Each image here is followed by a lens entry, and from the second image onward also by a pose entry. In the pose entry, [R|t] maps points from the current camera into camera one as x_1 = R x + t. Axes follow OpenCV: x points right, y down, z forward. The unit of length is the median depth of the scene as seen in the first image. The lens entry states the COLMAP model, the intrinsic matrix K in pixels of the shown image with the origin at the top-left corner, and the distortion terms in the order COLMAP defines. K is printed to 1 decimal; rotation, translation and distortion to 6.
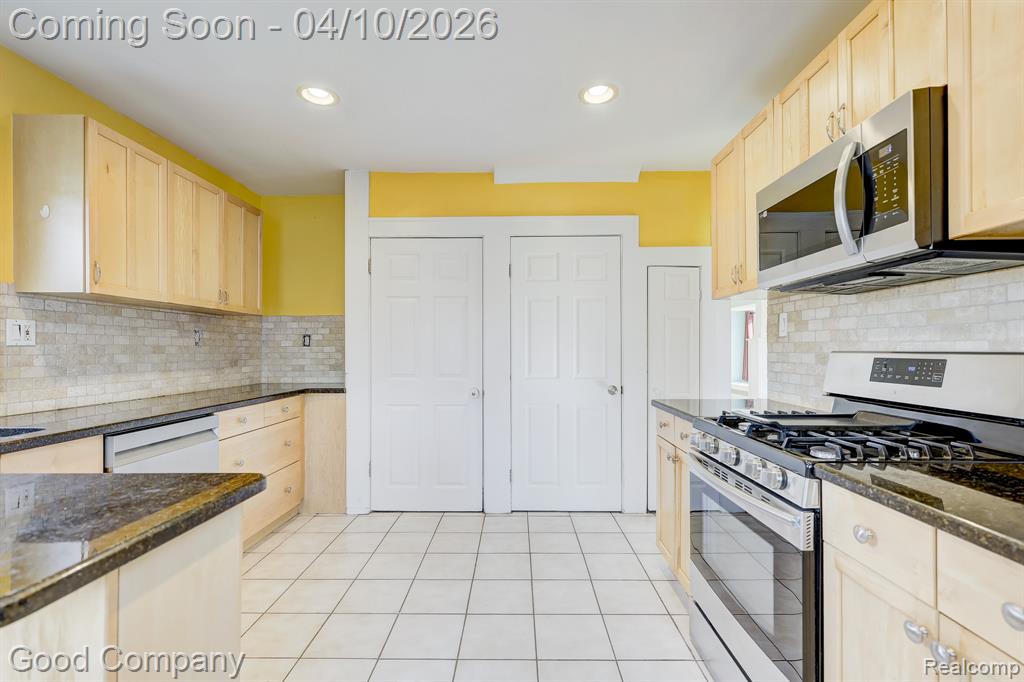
lens RADIAL K [[453.0, 0, 507.3], [0, 453.0, 349.6], [0, 0, 1]] dist [0.001044, -0.000095]
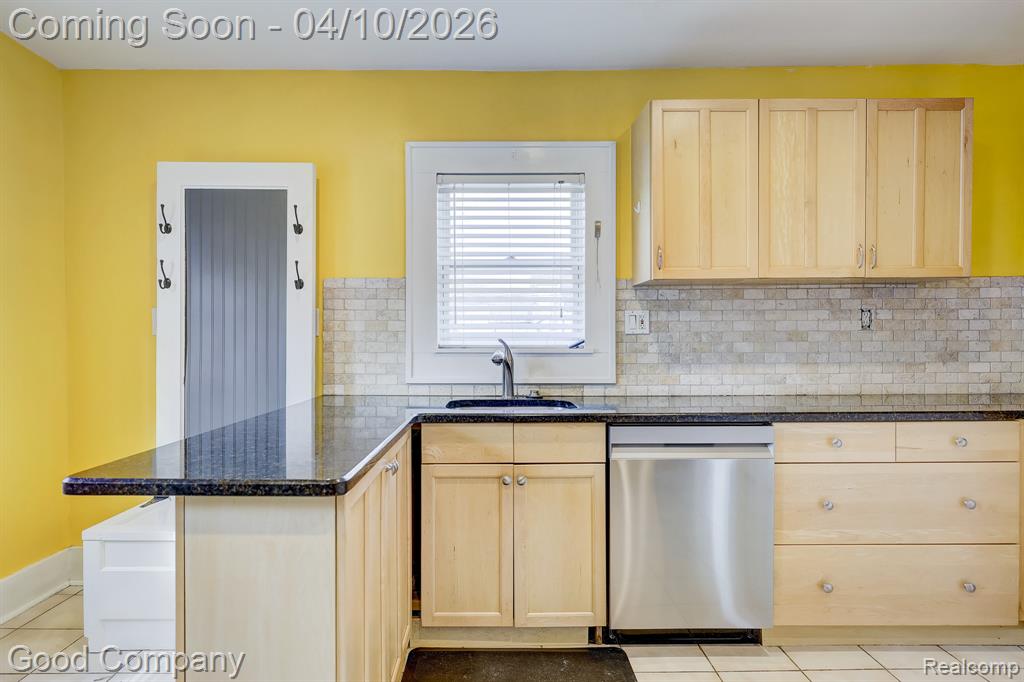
lens RADIAL K [[557.3, 0, 509.5], [0, 557.3, 345.2], [0, 0, 1]] dist [0.000126, 0.000251]
pose [[0.029793, 0.011549, -0.999489, 0.191390], [0.007131, 0.999905, 0.011766, 0.000360], [0.999531, -0.007478, 0.029708, 0.446268]]
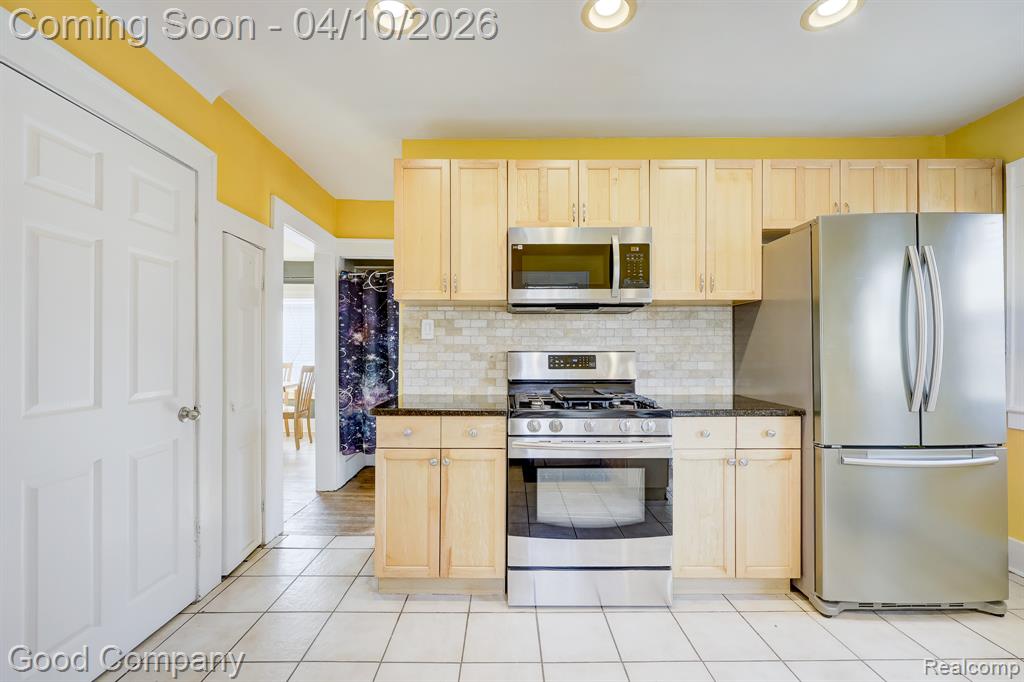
lens RADIAL K [[421.2, 0, 519.2], [0, 421.2, 350.9], [0, 0, 1]] dist [0.000040, 0.000040]
pose [[-0.013848, 0.002491, 0.999901, -0.418191], [-0.001215, 0.999996, -0.002508, 0.003937], [-0.999903, -0.001249, -0.013845, 0.649779]]
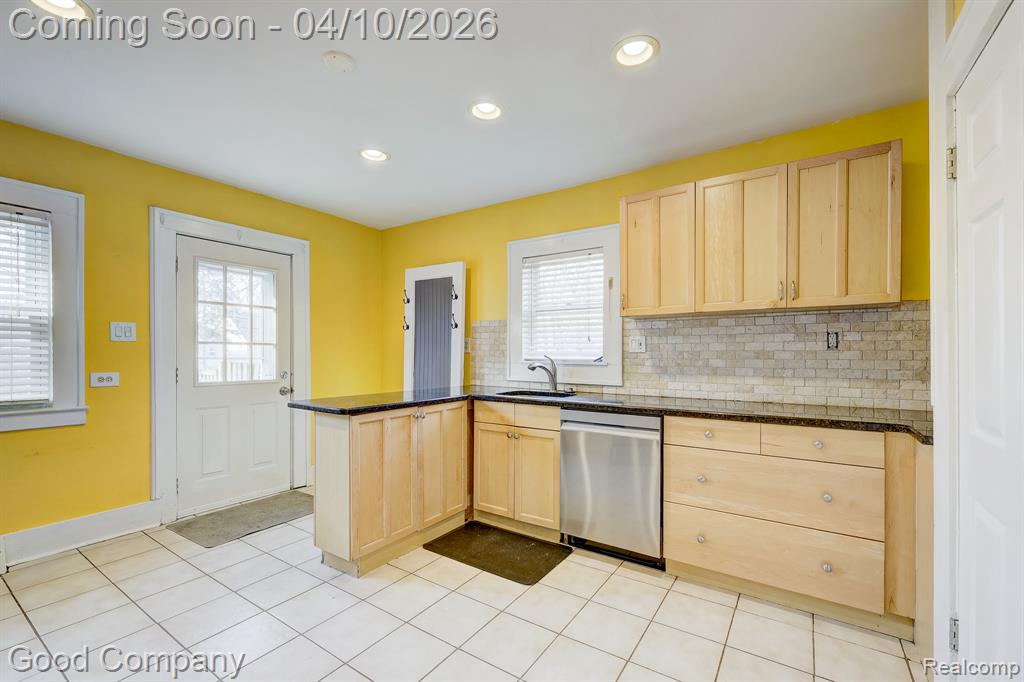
lens RADIAL K [[438.8, 0, 535.0], [0, 438.8, 354.3], [0, 0, 1]] dist [0.000197, 0.000014]
pose [[-0.522321, 0.001927, -0.852747, 0.301896], [0.001446, 0.999998, 0.001374, -0.003537], [0.852748, -0.000515, -0.522322, 1.034084]]
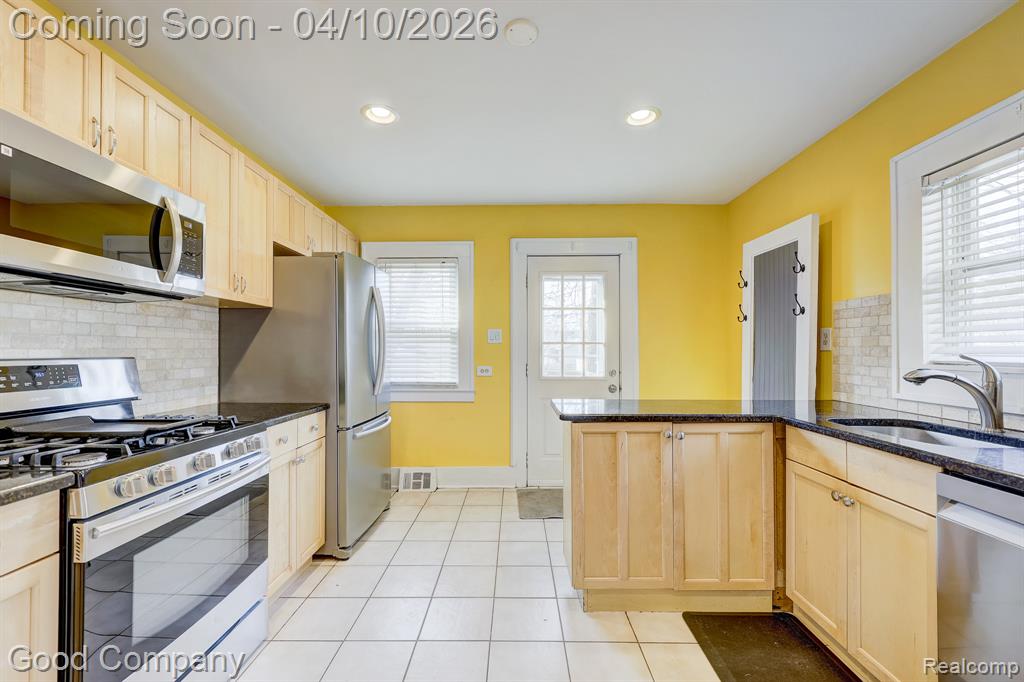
lens RADIAL K [[425.3, 0, 500.7], [0, 425.3, 346.0], [0, 0, 1]] dist [-0.001712, -0.000221]
pose [[-0.999822, 0.002572, 0.018696, -0.100050], [0.002276, 0.999872, -0.015841, -0.003492], [-0.018734, -0.015796, -0.999700, 1.020373]]
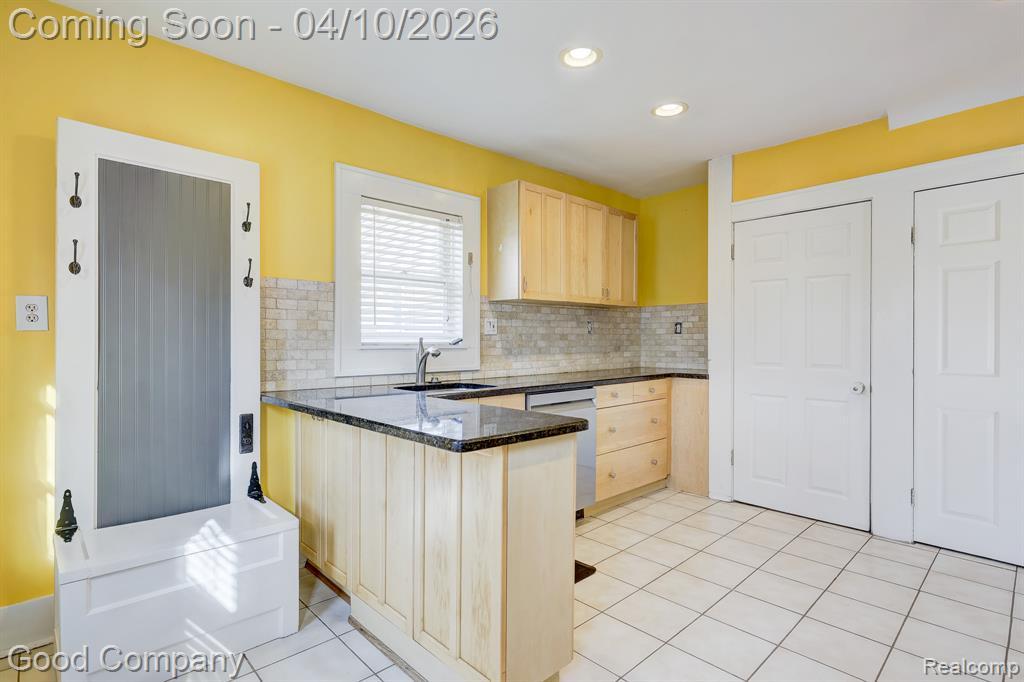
lens RADIAL K [[499.0, 0, 517.5], [0, 499.0, 342.0], [0, 0, 1]] dist [-0.000855, -0.000180]
pose [[0.703342, 0.005247, -0.710832, 0.160768], [0.001906, 0.999955, 0.009267, 0.000492], [0.710849, -0.007872, 0.703301, -0.110399]]
